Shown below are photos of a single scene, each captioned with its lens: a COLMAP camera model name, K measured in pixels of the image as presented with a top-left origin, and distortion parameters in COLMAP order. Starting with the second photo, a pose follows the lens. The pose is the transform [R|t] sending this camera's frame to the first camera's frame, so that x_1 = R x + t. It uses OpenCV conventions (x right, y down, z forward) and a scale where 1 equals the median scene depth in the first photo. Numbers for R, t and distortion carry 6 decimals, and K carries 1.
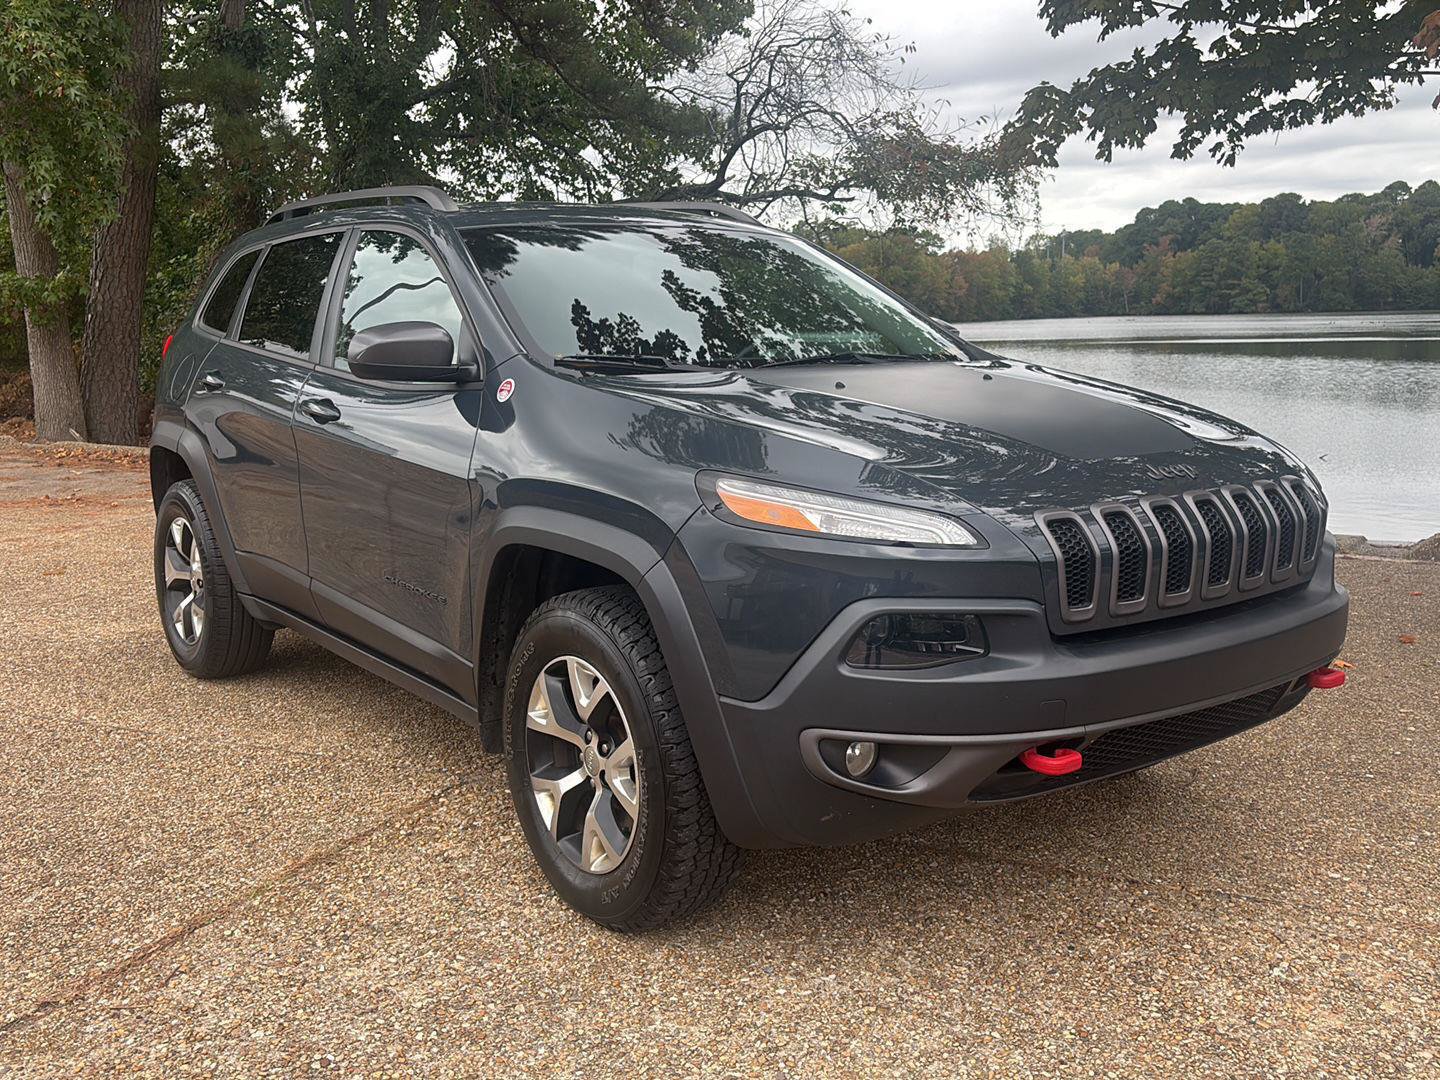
lens RADIAL K [[1390.8, 0, 719.1], [0, 1390.8, 548.2], [0, 0, 1]] dist [0.029584, 0.000000]
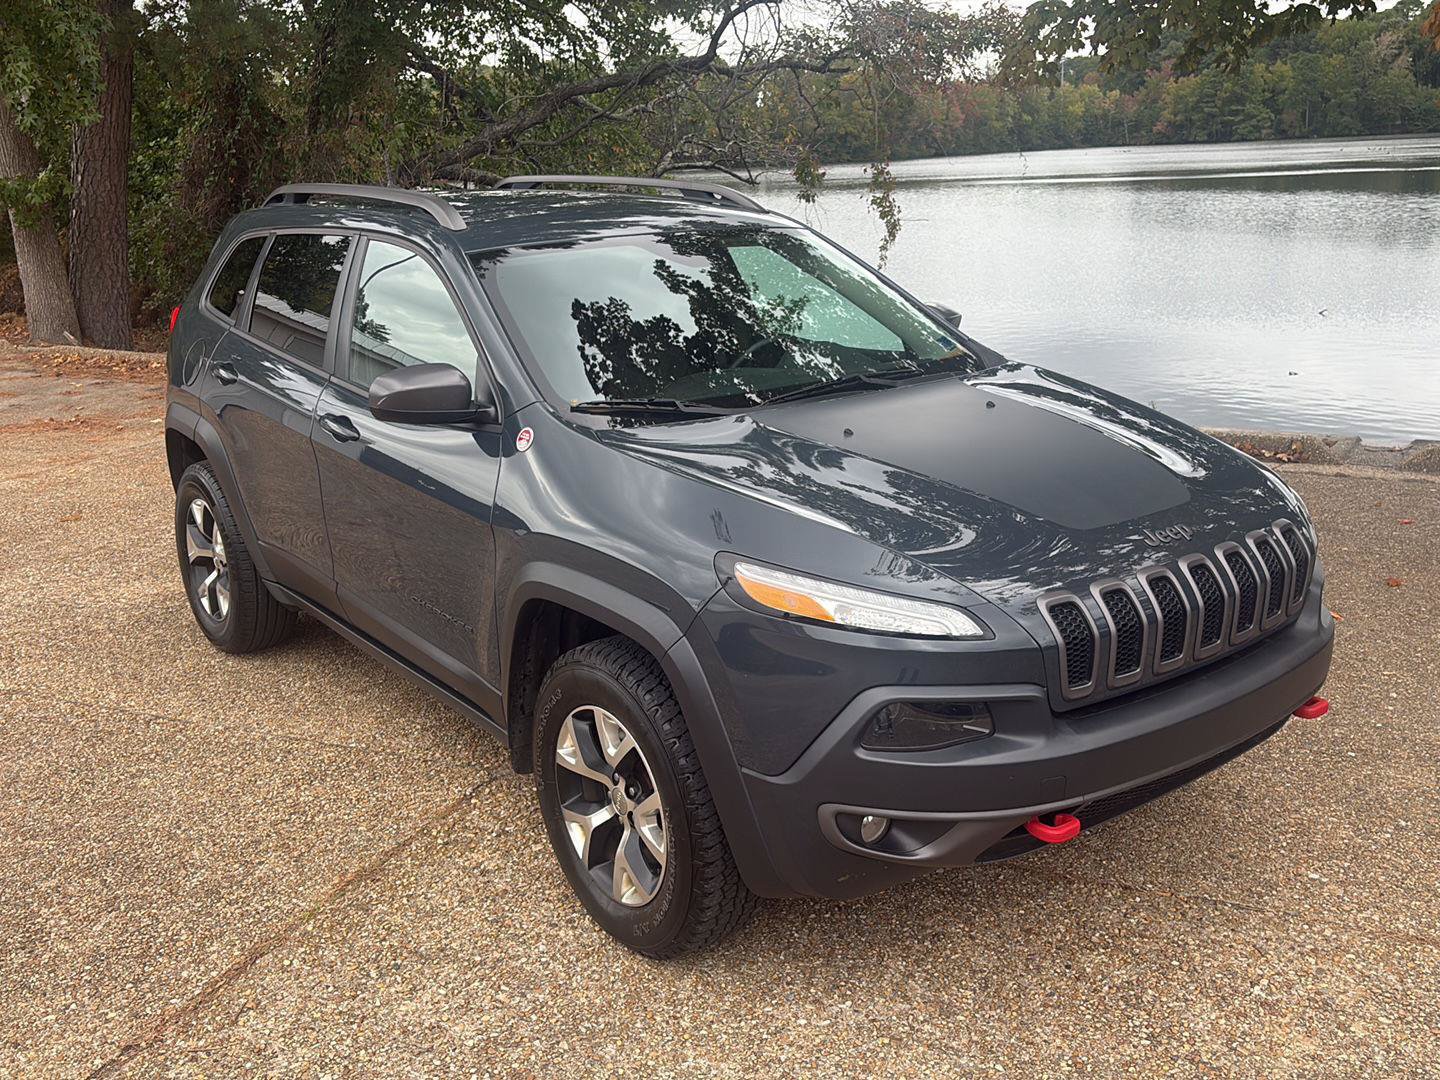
lens RADIAL K [[1390.8, 0, 717.8], [0, 1390.8, 548.0], [0, 0, 1]] dist [0.029584, 0.000000]
pose [[0.999793, -0.020318, 0.000689, -0.012579], [0.020118, 0.993699, 0.110259, -0.148955], [-0.002925, -0.110222, 0.993903, -0.036686]]
